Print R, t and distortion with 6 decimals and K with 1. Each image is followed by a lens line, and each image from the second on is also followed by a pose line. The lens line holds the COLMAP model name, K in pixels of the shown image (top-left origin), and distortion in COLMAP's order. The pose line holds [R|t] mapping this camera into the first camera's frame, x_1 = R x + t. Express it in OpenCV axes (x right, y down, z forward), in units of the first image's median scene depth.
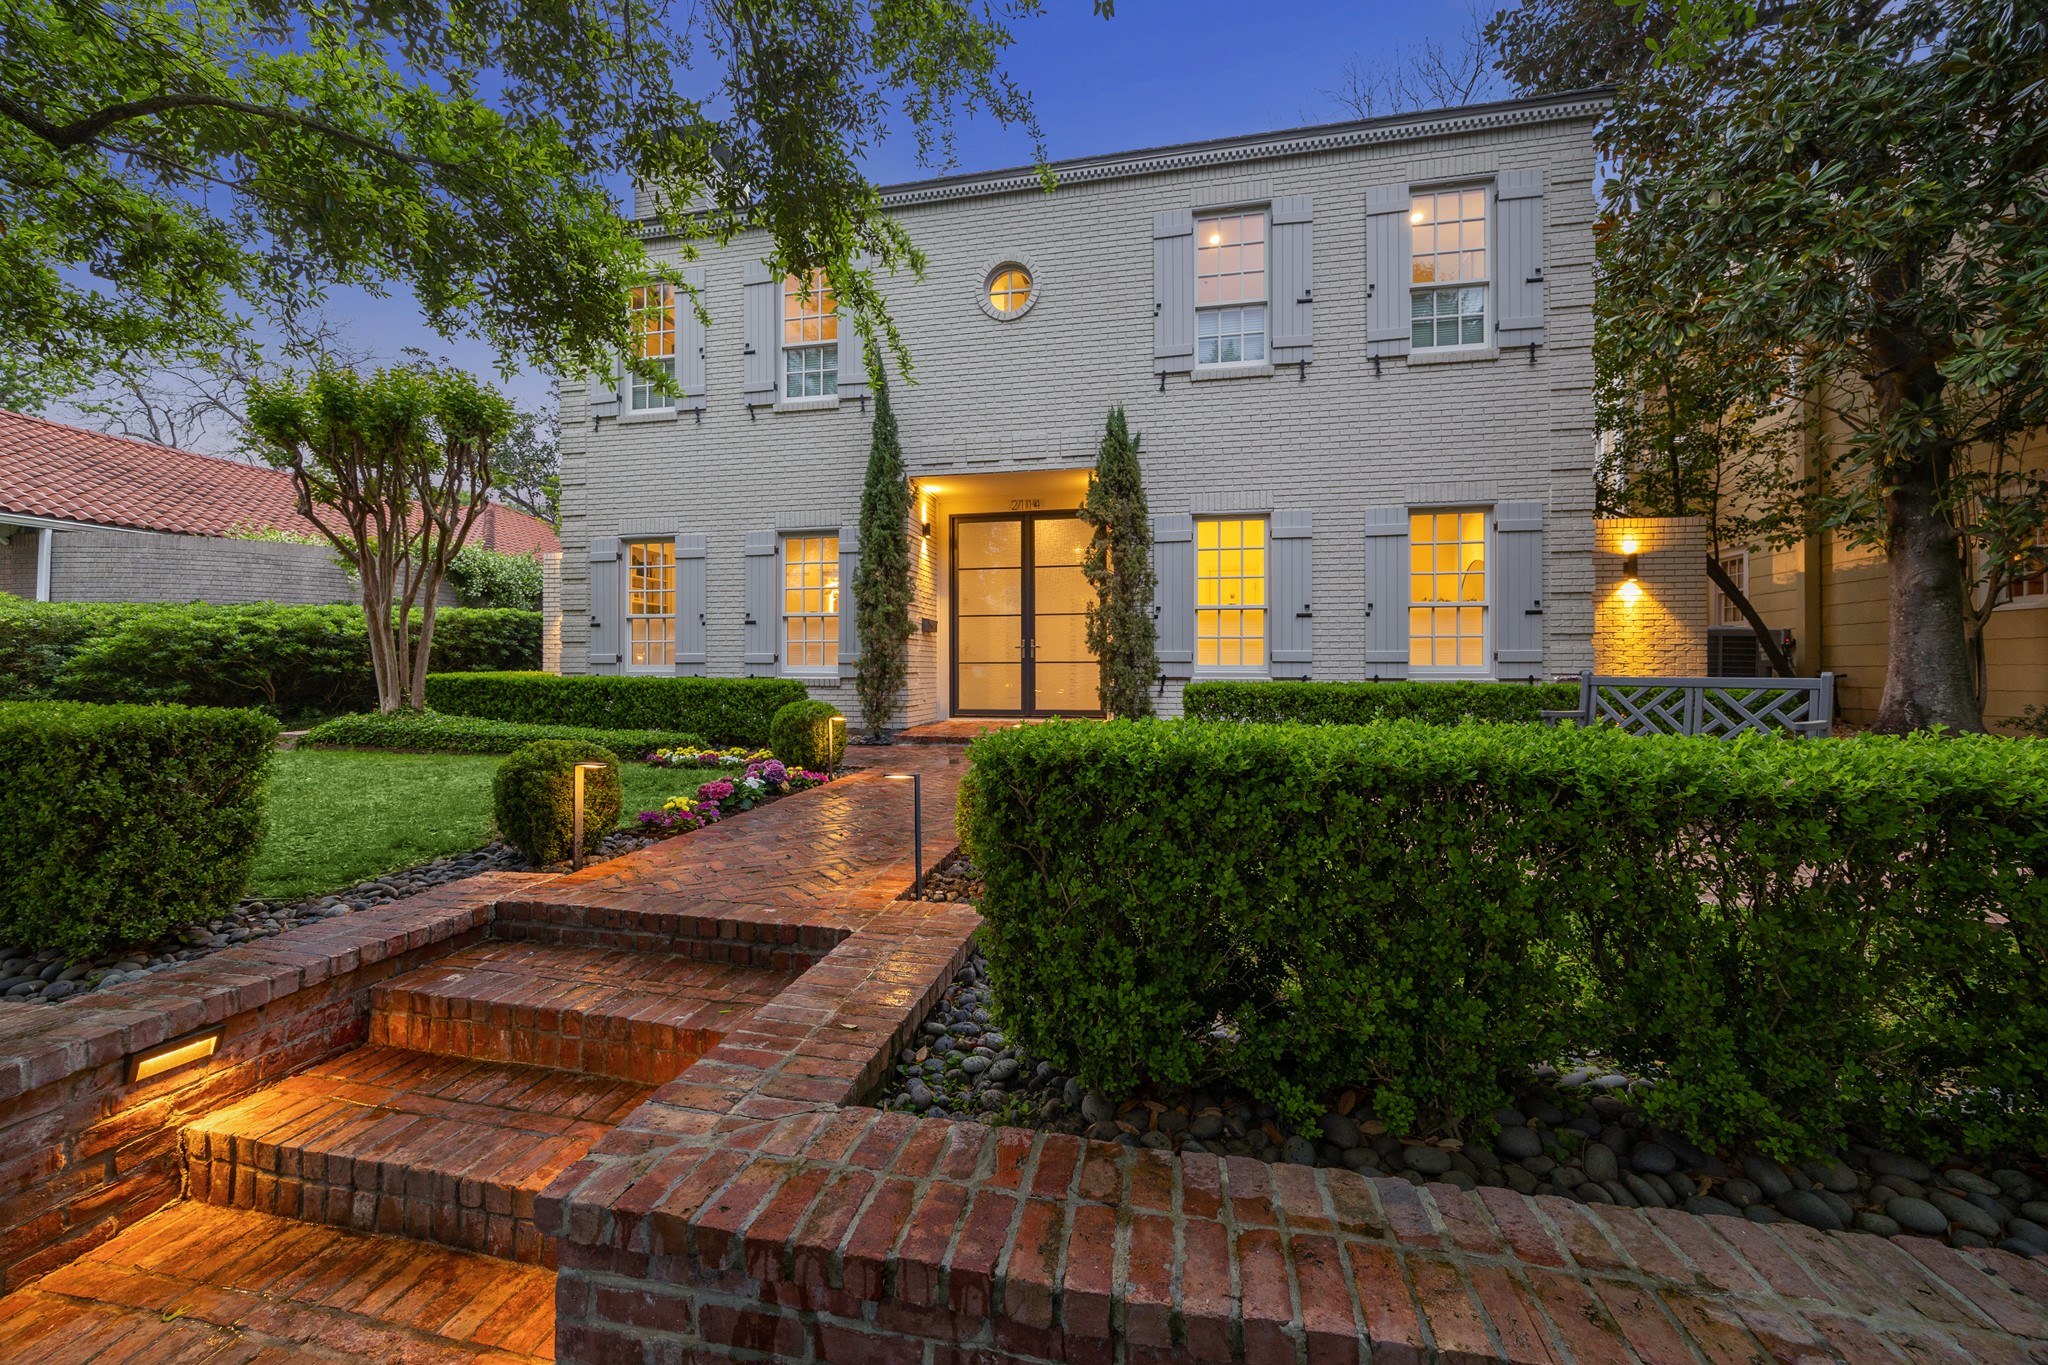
lens RADIAL K [[782.5, 0, 1020.7], [0, 782.5, 638.1], [0, 0, 1]] dist [-0.002036, -0.000360]
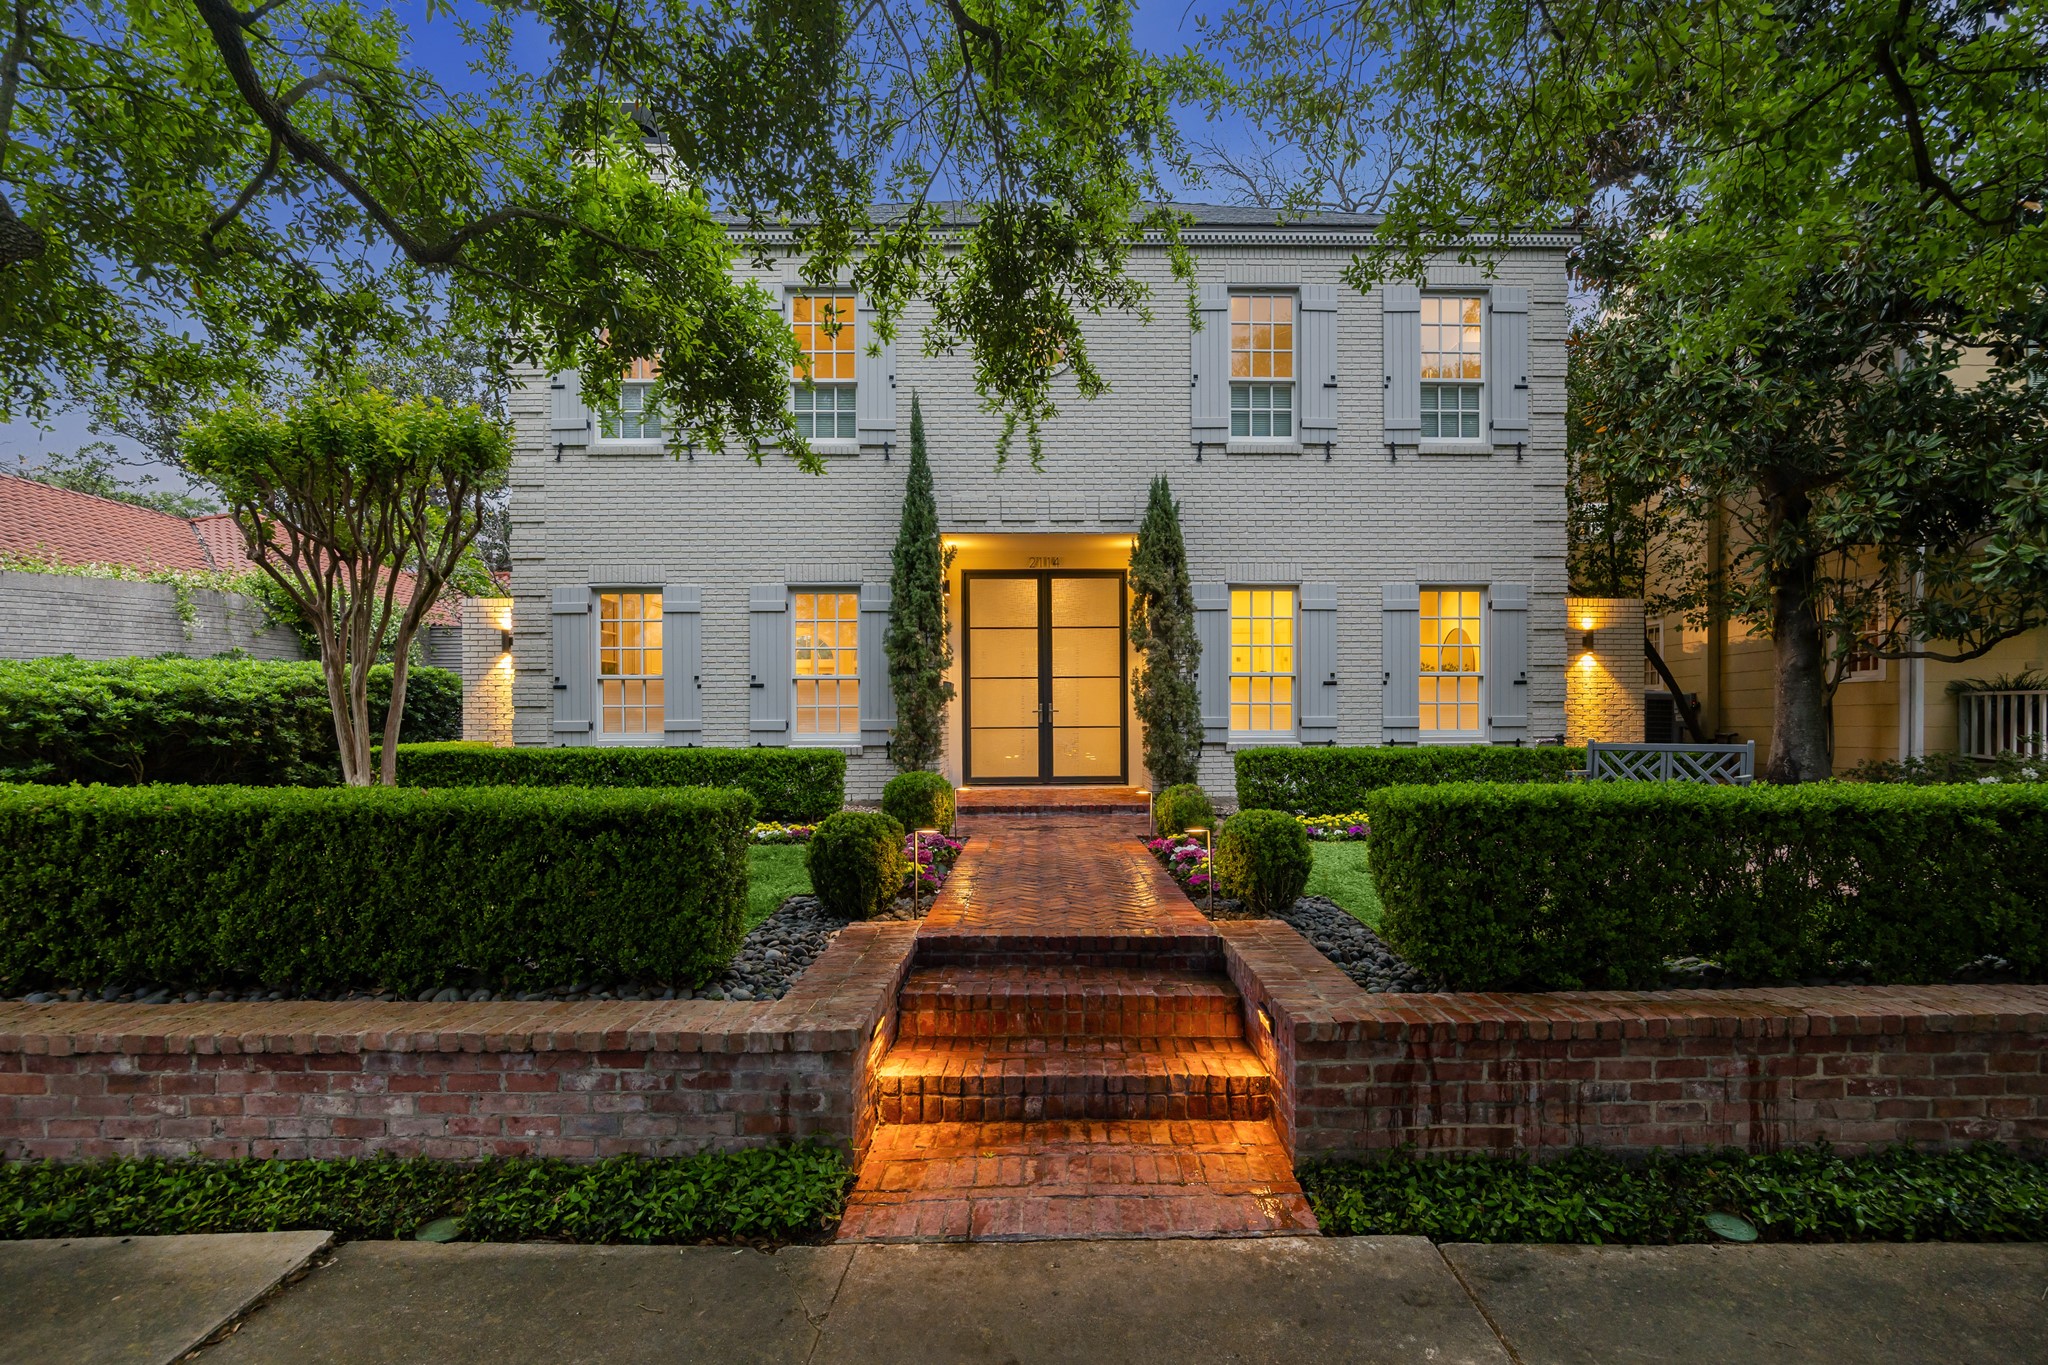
lens RADIAL K [[1047.8, 0, 1024.0], [0, 1047.8, 682.5], [0, 0, 1]] dist [-0.015486, -0.000008]
pose [[0.971993, 0.003385, 0.234987, -0.367942], [-0.004535, 0.999980, 0.004355, -0.033859], [-0.234968, -0.005299, 0.971989, -0.277184]]
